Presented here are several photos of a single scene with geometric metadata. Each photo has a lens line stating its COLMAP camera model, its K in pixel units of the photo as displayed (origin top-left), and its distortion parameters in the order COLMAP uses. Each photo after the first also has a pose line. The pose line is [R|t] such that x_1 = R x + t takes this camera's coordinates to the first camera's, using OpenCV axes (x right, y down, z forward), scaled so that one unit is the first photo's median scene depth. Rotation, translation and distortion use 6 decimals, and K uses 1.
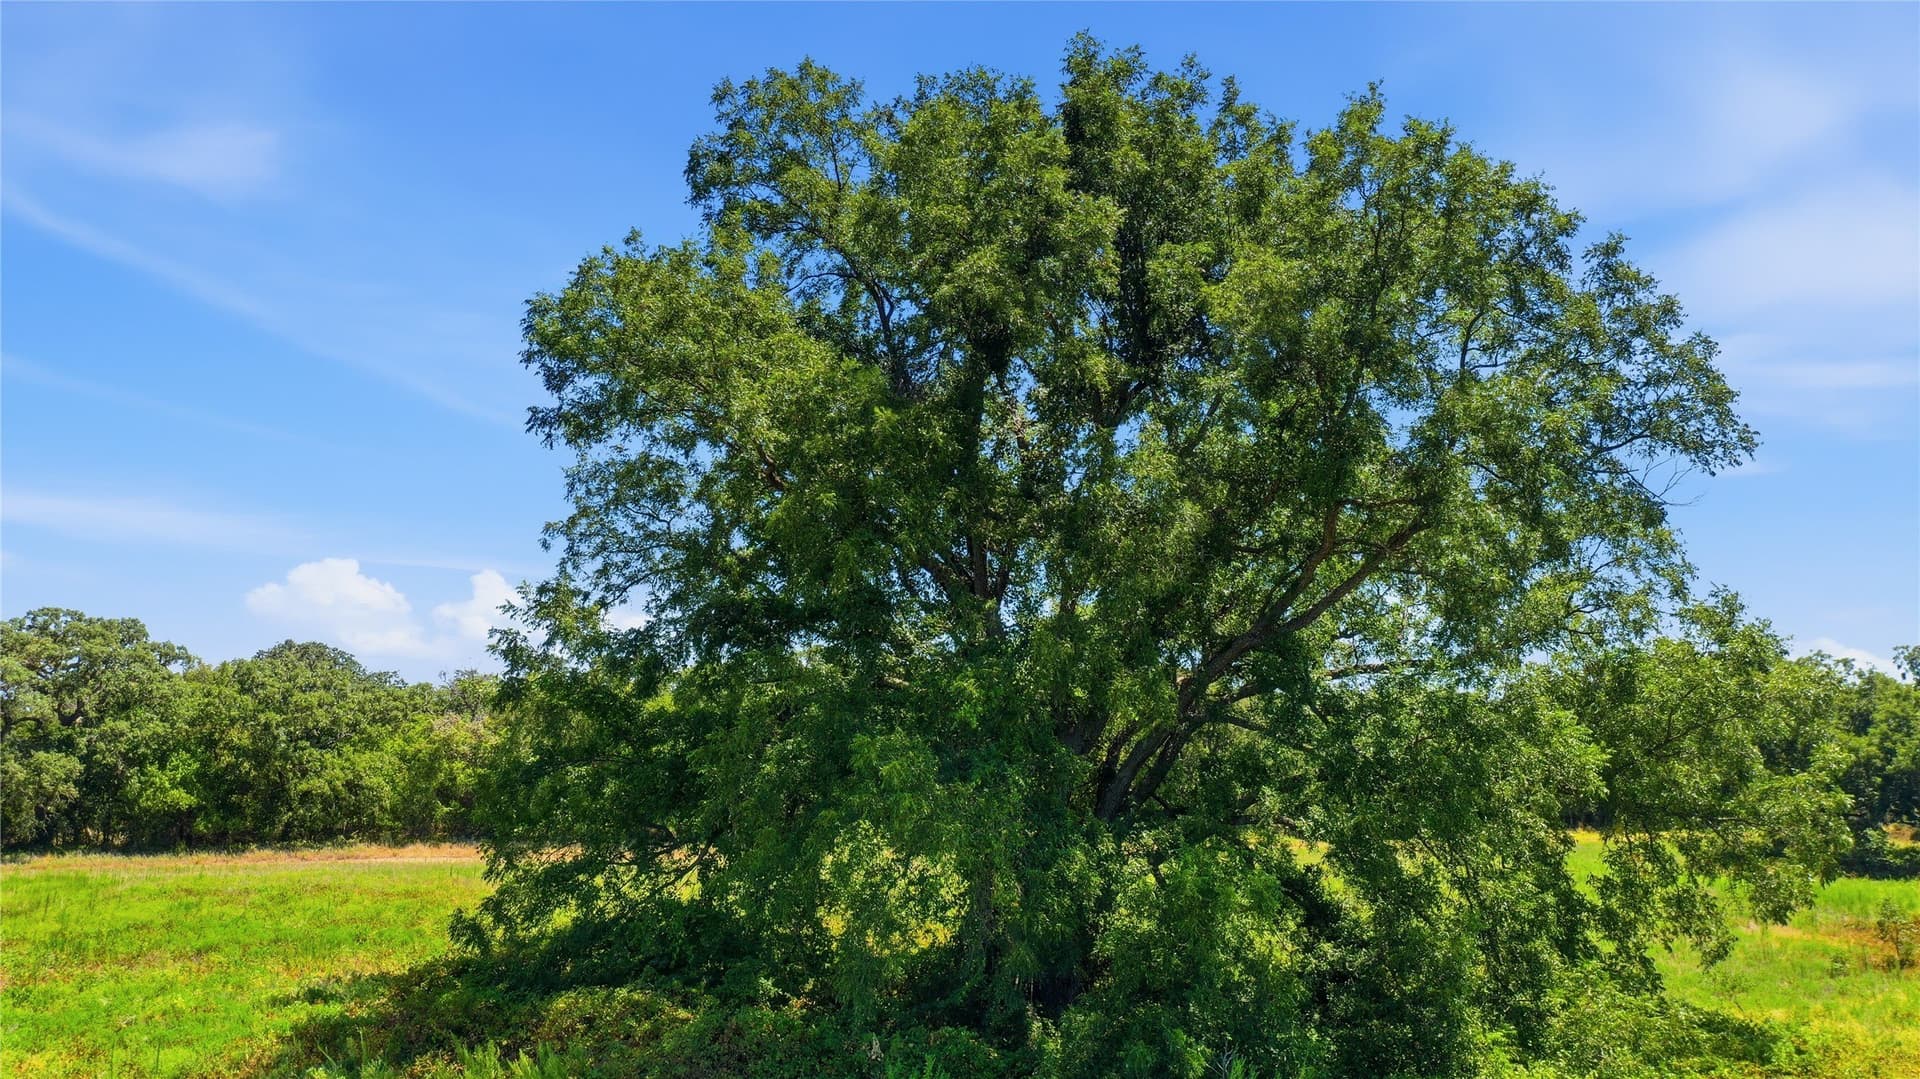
lens RADIAL K [[1536.5, 0, 952.1], [0, 1536.5, 542.1], [0, 0, 1]] dist [0.005171, 0.000680]
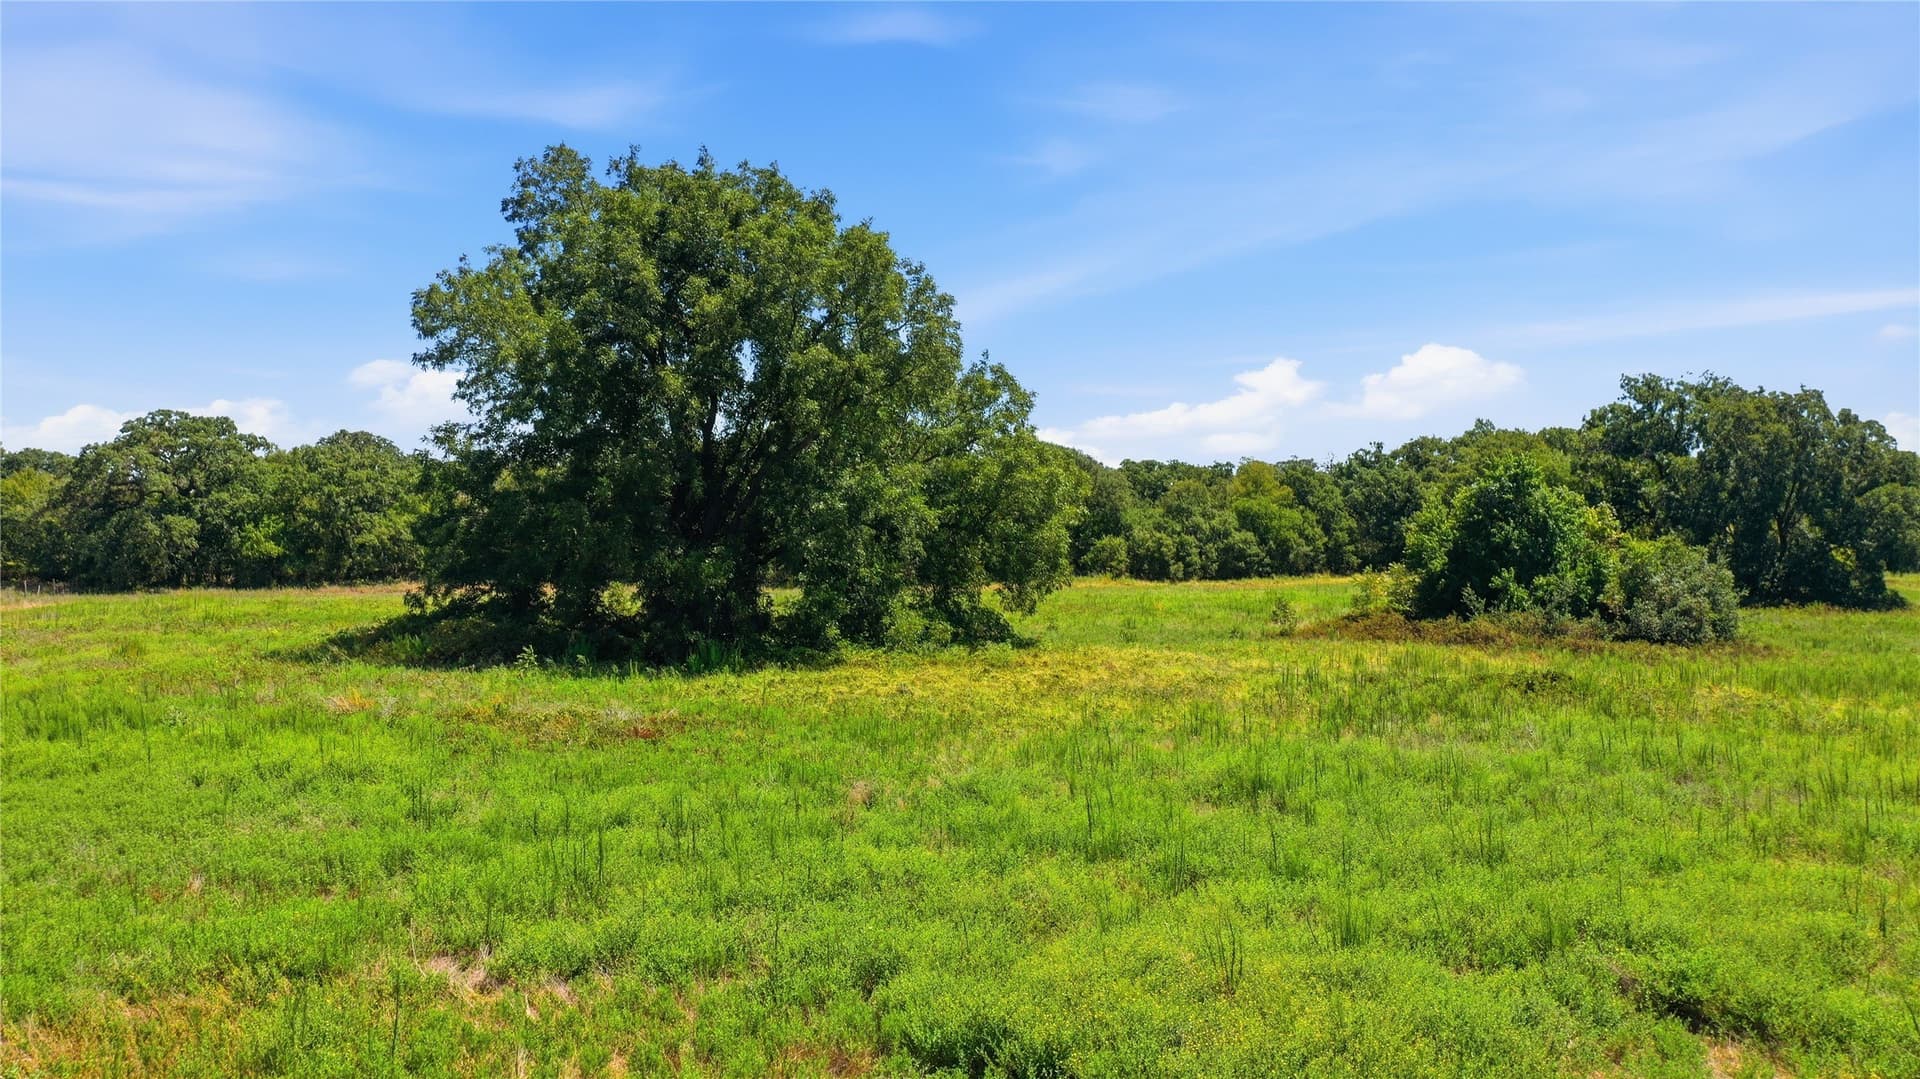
lens RADIAL K [[1536.5, 0, 966.2], [0, 1536.5, 534.8], [0, 0, 1]] dist [0.005171, 0.000680]
pose [[0.999466, -0.003862, -0.032447, 0.157667], [0.008702, 0.988590, 0.150379, -0.045004], [0.031496, -0.150581, 0.988096, -0.322905]]
